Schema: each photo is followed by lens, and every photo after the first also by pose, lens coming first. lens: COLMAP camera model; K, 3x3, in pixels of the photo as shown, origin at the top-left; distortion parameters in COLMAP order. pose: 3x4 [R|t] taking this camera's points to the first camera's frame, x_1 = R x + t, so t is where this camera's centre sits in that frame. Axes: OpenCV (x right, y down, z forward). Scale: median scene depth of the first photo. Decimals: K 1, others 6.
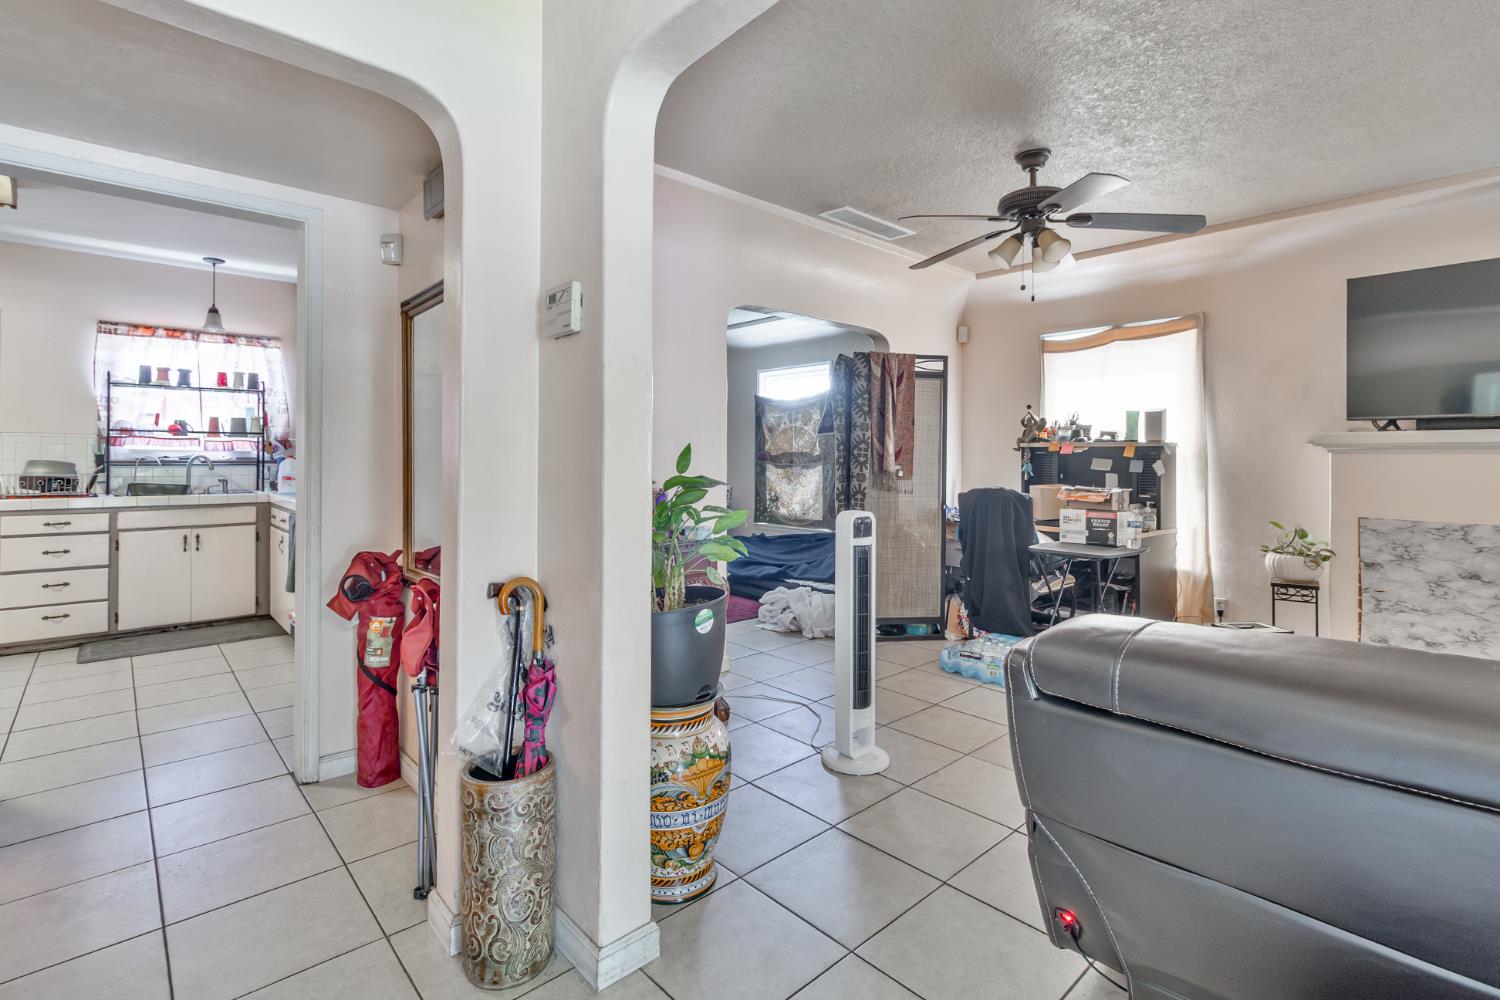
lens RADIAL K [[690.0, 0, 726.6], [0, 690.0, 451.8], [0, 0, 1]] dist [-0.000963, 0.001561]
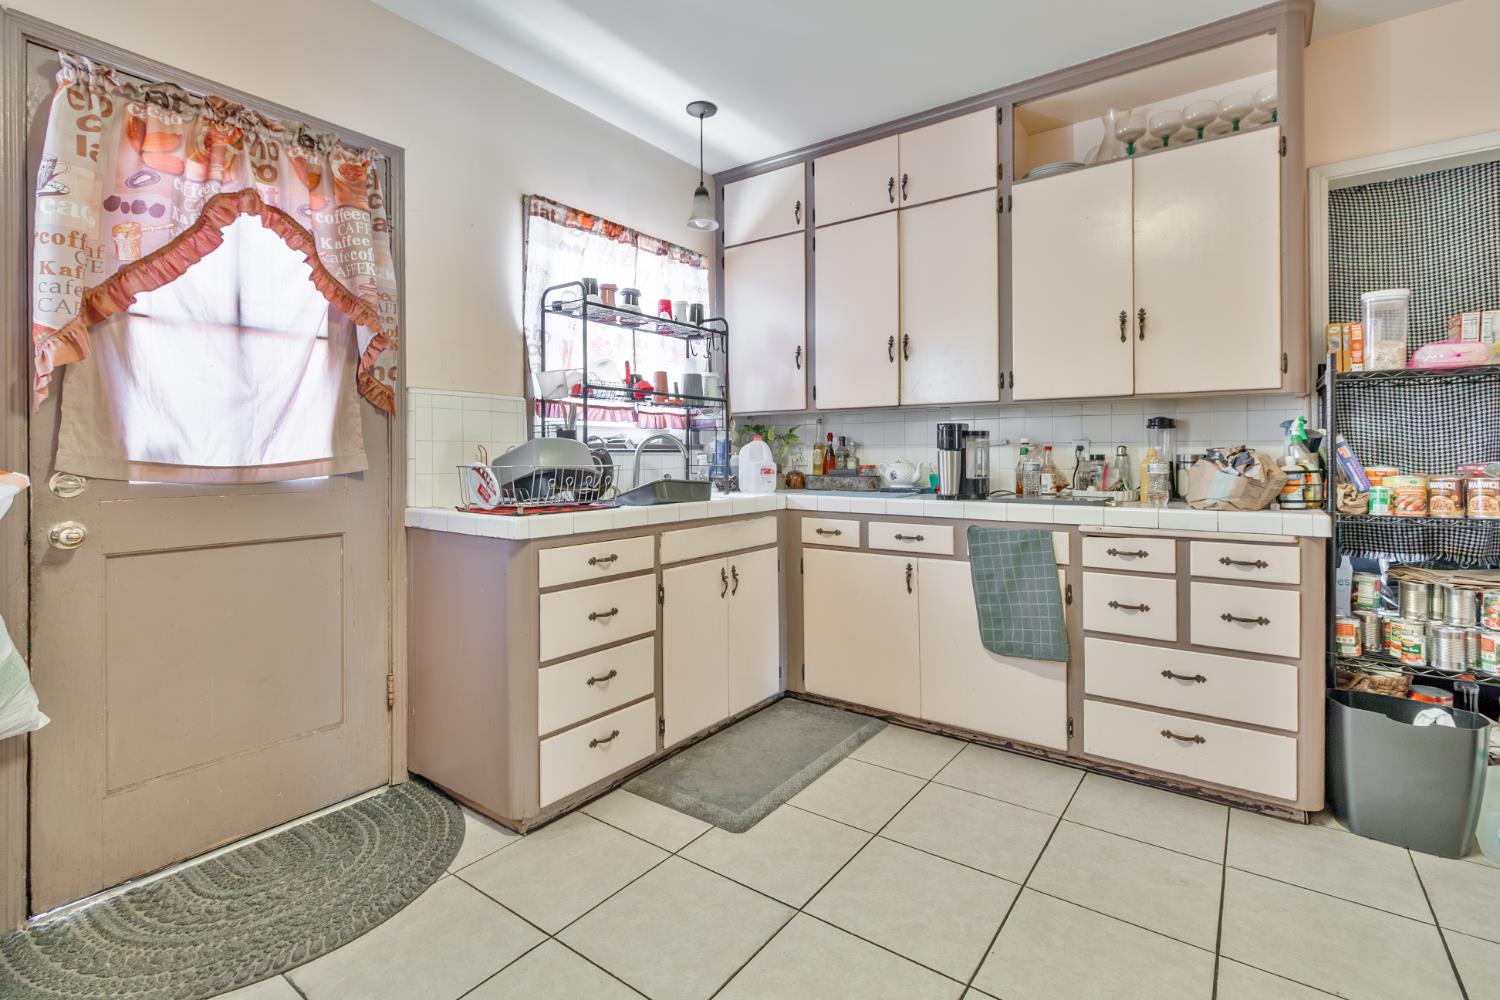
lens RADIAL K [[690.0, 0, 730.6], [0, 690.0, 447.9], [0, 0, 1]] dist [-0.000963, 0.001561]
pose [[0.977418, -0.007149, 0.211195, -0.871435], [0.008223, 0.999957, -0.004206, 0.020705], [-0.211156, 0.005848, 0.977435, 0.416833]]
